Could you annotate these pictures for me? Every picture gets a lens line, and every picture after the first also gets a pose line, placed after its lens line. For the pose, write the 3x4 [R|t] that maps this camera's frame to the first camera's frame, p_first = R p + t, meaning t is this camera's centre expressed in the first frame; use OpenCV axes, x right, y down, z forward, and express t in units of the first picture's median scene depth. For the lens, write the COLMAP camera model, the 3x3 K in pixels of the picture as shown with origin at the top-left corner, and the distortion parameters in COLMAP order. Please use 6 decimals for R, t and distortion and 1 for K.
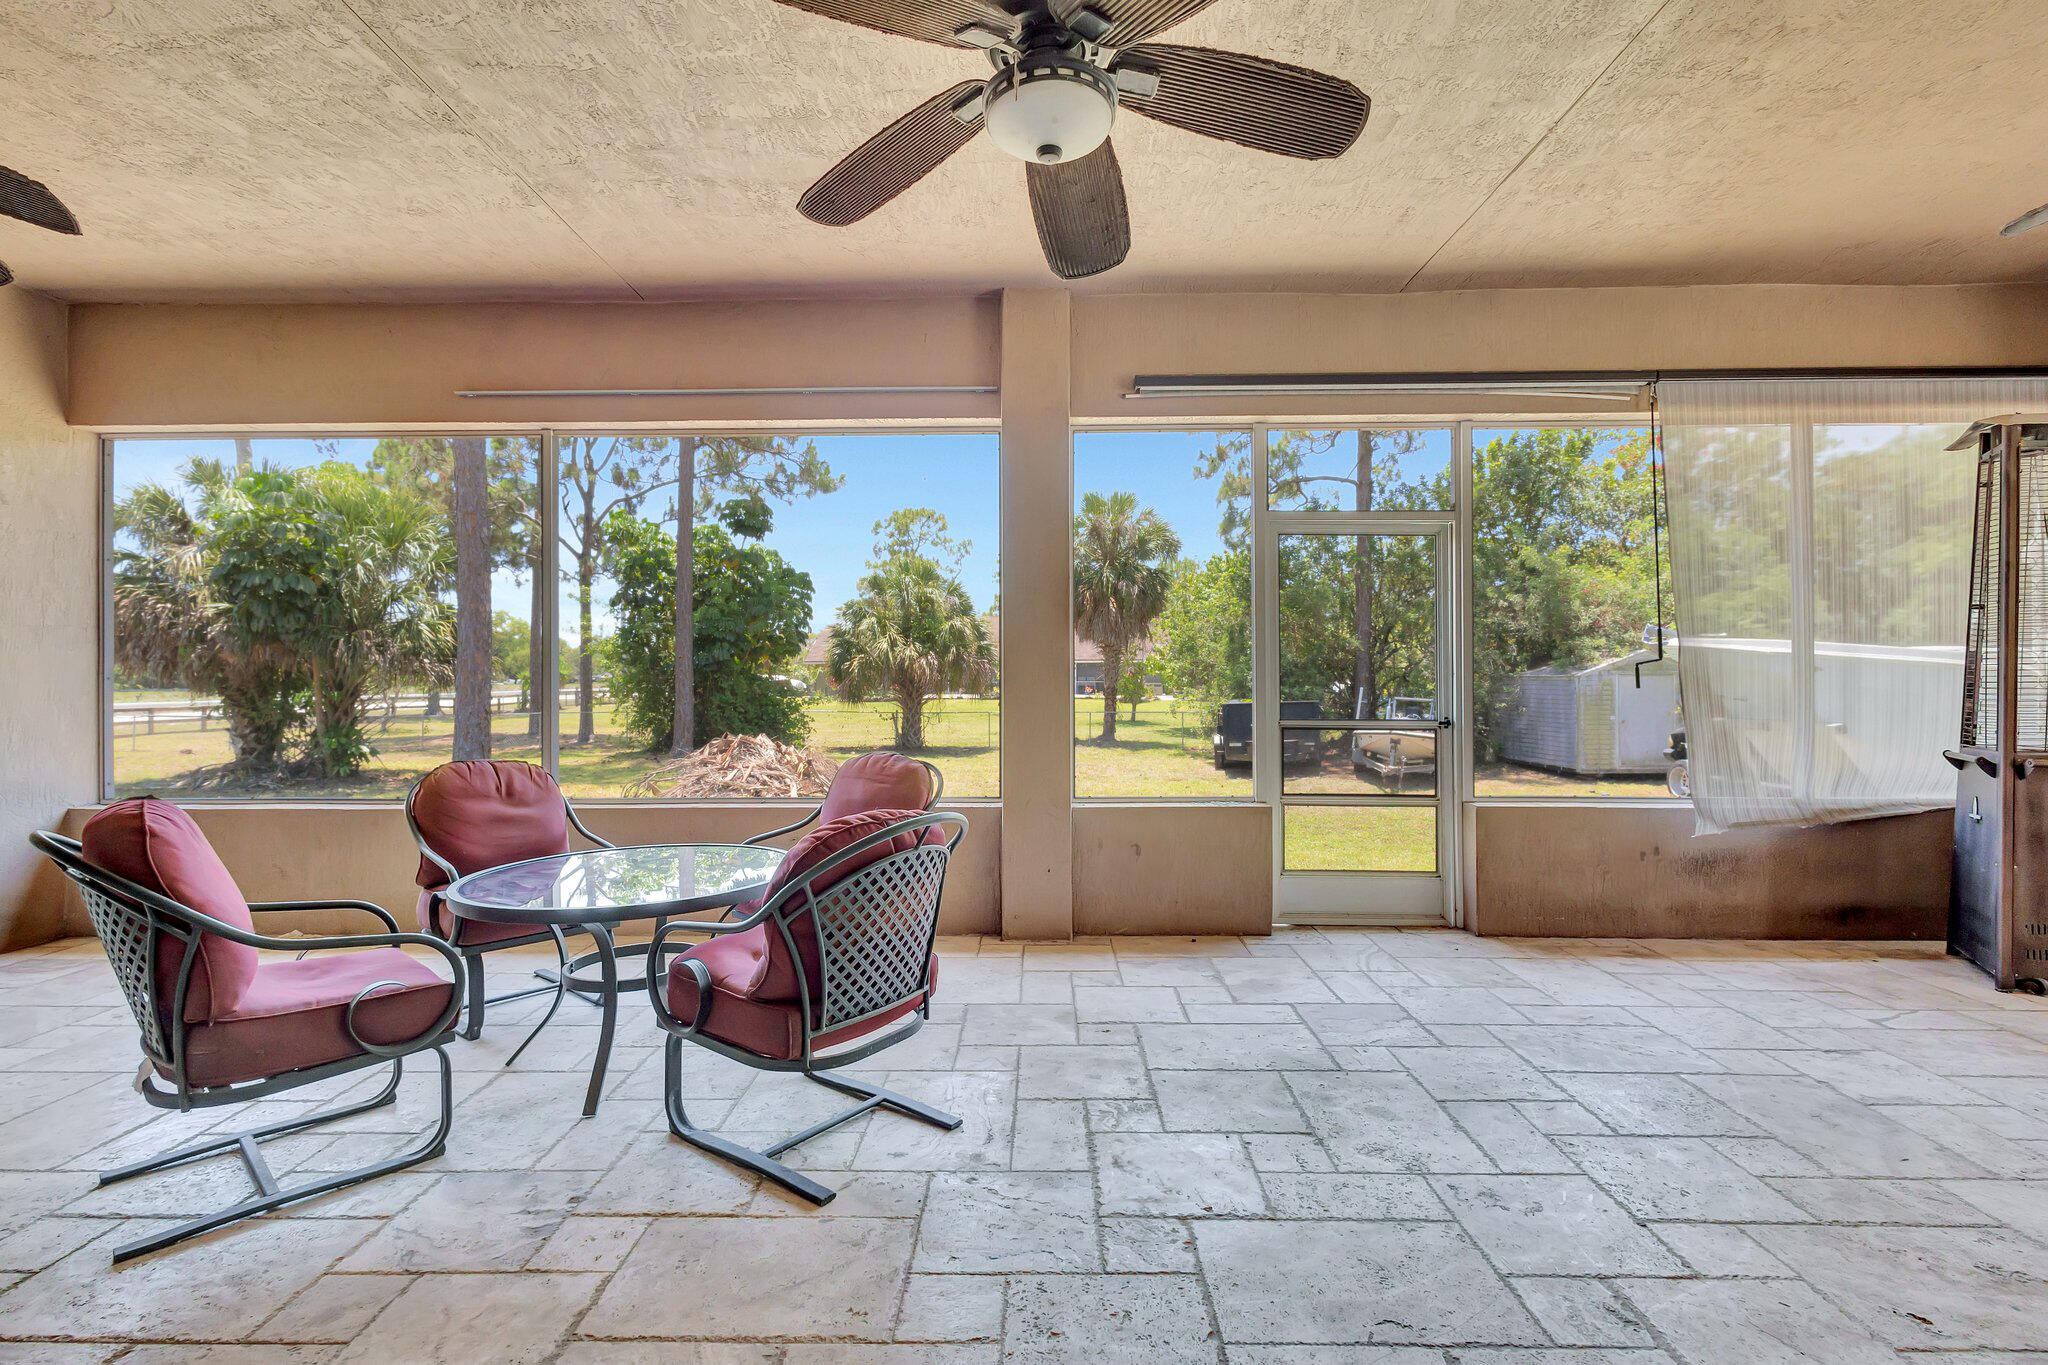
lens RADIAL K [[941.6, 0, 1025.7], [0, 941.6, 674.7], [0, 0, 1]] dist [0.010889, -0.003406]
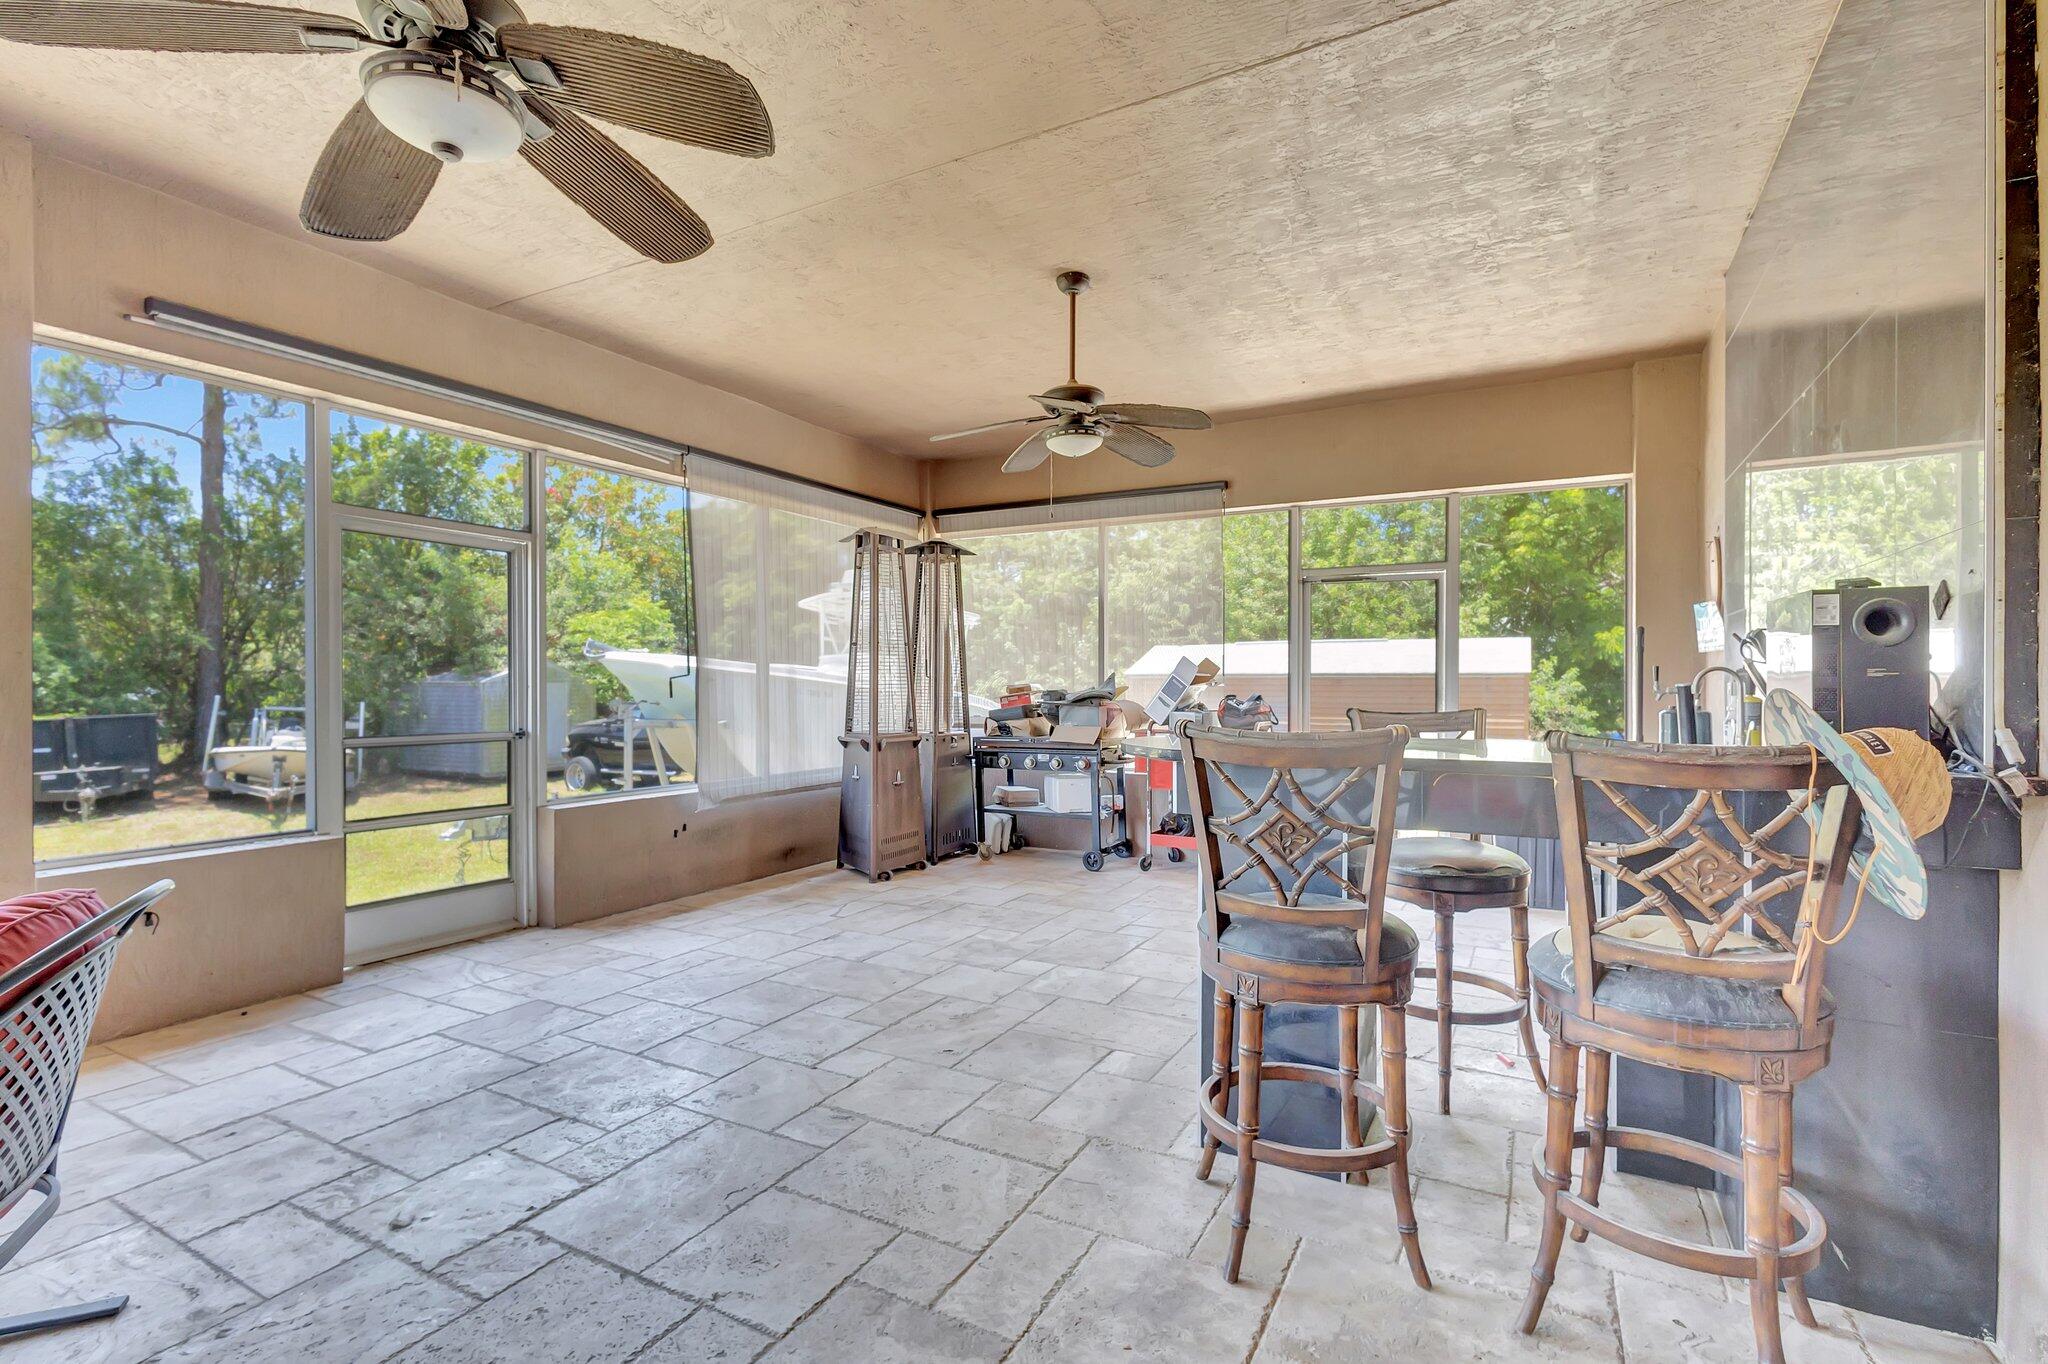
lens RADIAL K [[941.6, 0, 1026.2], [0, 941.6, 690.4], [0, 0, 1]] dist [0.010889, -0.003406]
pose [[0.465431, -0.005482, 0.885067, -0.247098], [-0.004761, 0.999951, 0.008697, -0.009943], [-0.885071, -0.008262, 0.465382, 0.017208]]
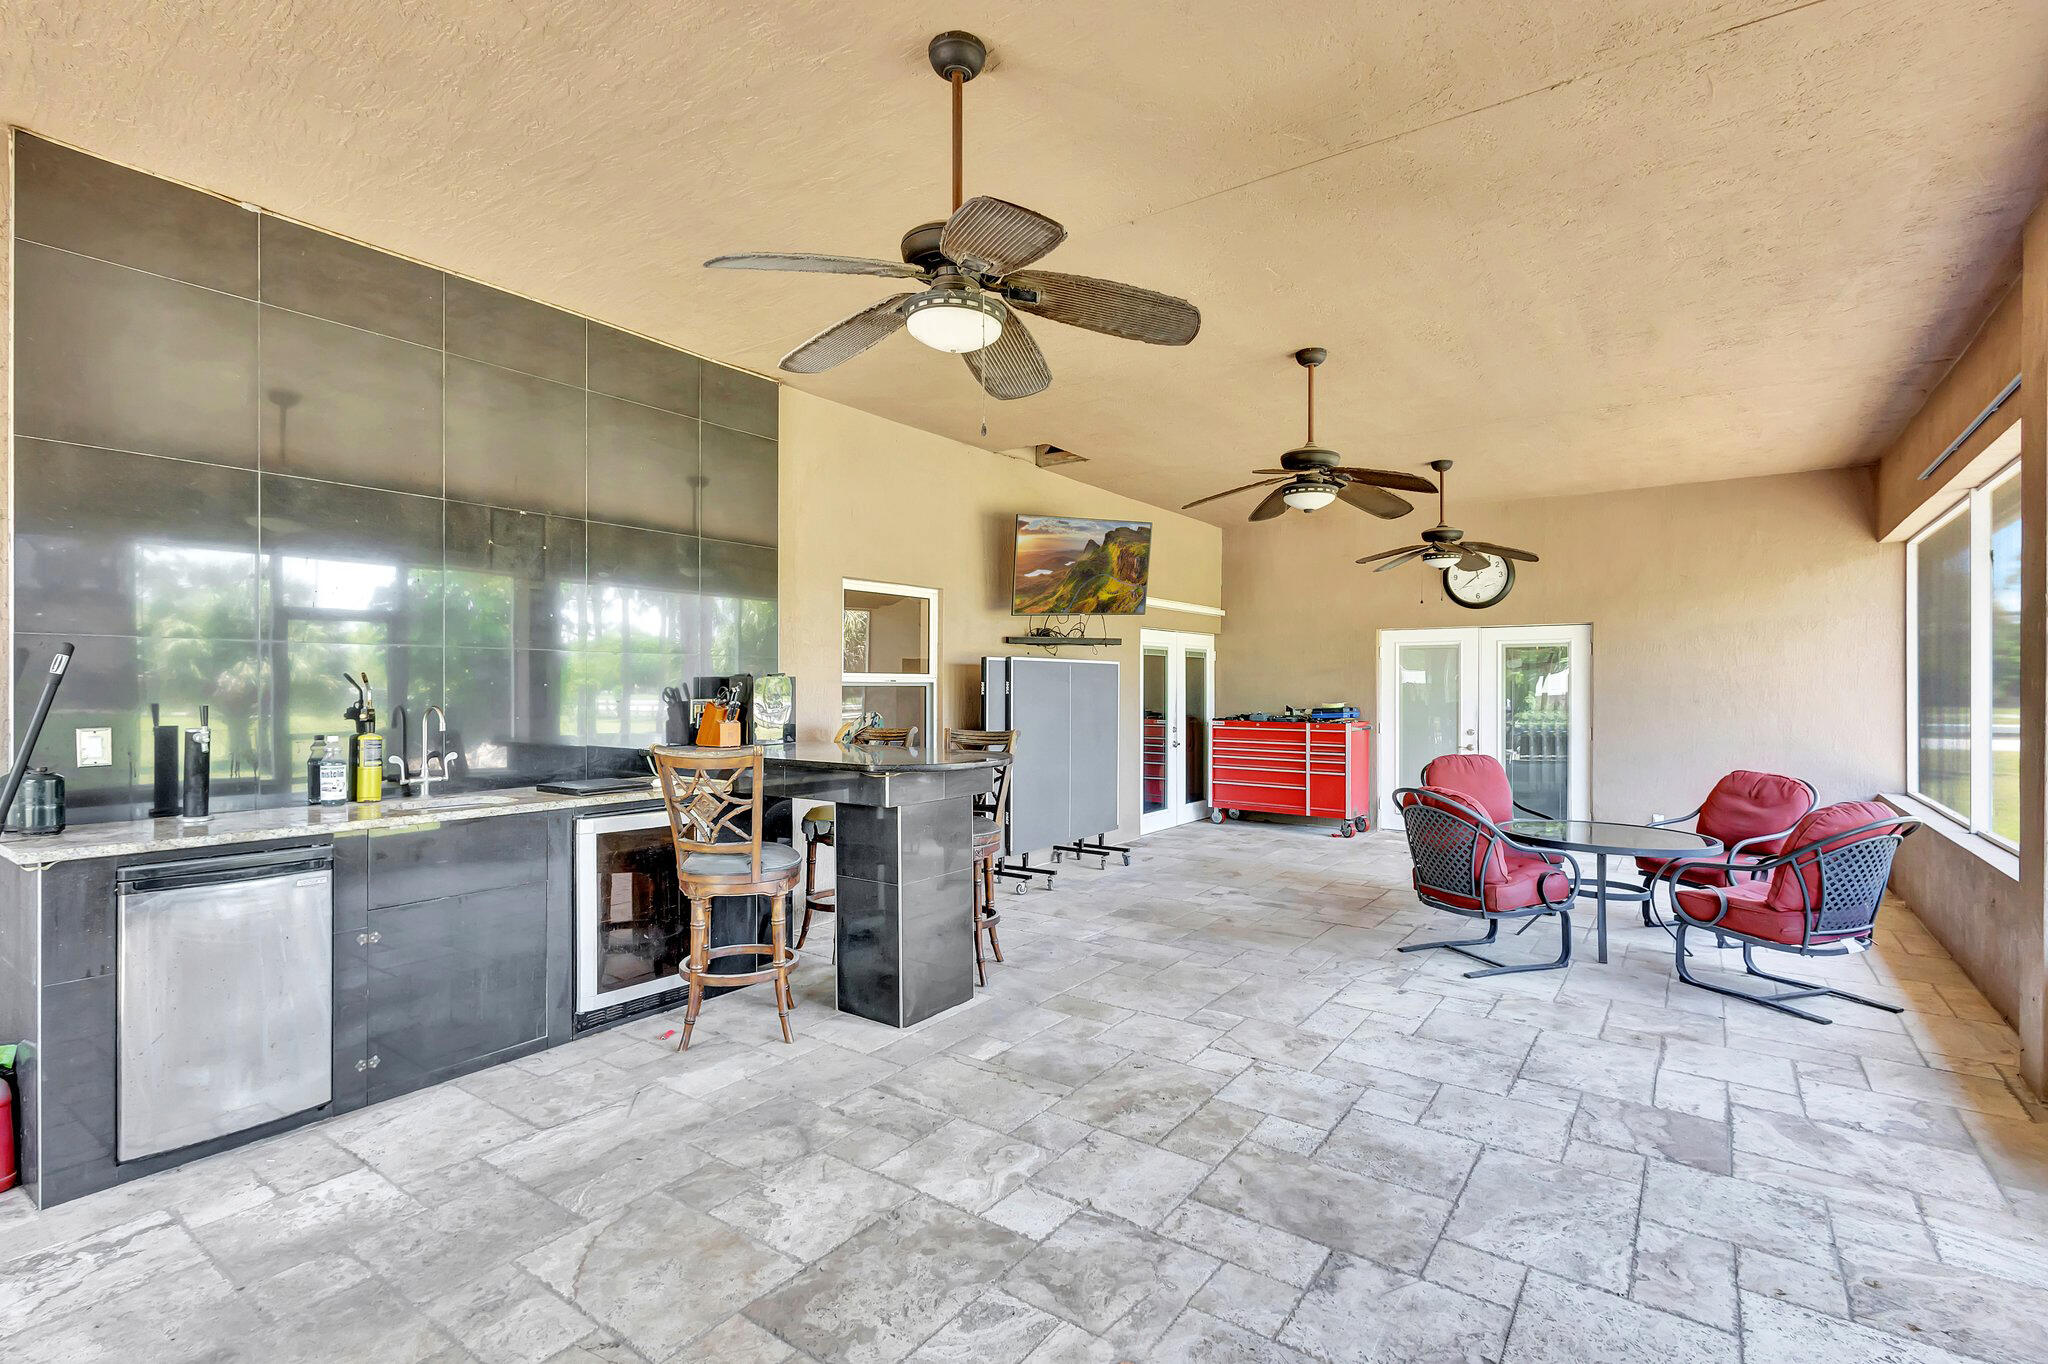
lens RADIAL K [[941.6, 0, 1035.2], [0, 941.6, 685.2], [0, 0, 1]] dist [0.010889, -0.003406]
pose [[-0.562984, -0.000136, -0.826468, 1.138077], [0.003247, 0.999992, -0.002376, -0.039611], [0.826462, -0.004021, -0.562979, 0.821448]]
